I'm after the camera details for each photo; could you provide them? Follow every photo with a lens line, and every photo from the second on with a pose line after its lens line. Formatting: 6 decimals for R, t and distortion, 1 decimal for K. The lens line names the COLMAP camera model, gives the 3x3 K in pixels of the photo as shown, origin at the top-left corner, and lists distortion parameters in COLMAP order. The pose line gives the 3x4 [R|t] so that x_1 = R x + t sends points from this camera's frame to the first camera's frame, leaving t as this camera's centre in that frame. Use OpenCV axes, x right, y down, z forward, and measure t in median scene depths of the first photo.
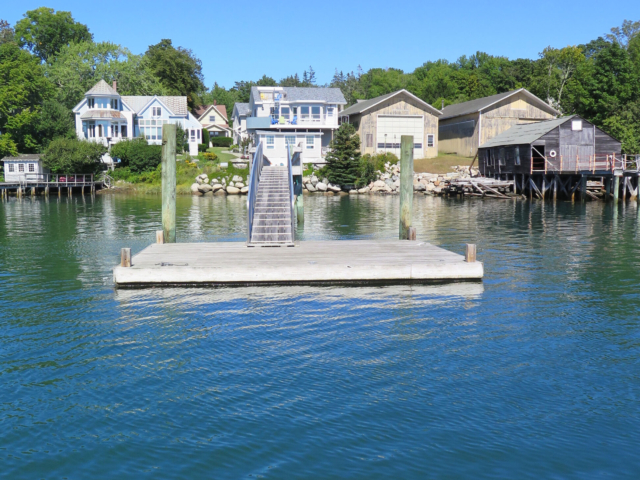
lens RADIAL K [[743.1, 0, 320.0], [0, 743.1, 240.0], [0, 0, 1]] dist [0.007434, -0.023283]
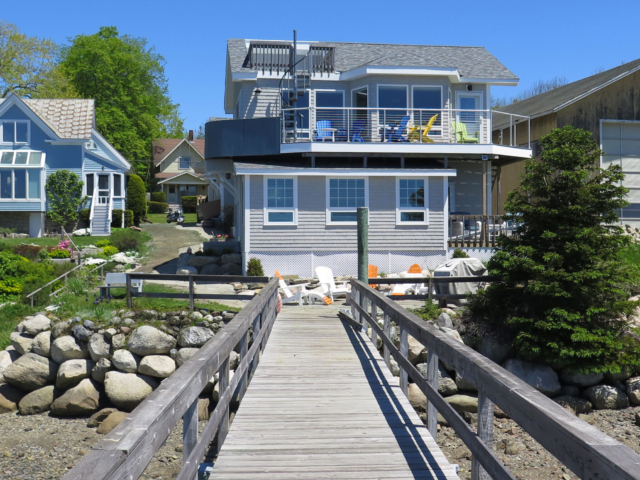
lens RADIAL K [[743.1, 0, 320.0], [0, 743.1, 240.0], [0, 0, 1]] dist [0.007434, -0.023283]
pose [[0.999474, -0.000470, -0.032419, -0.040467], [-0.002327, 0.996276, -0.086188, -0.089514], [0.032339, 0.086218, 0.995751, 0.698425]]
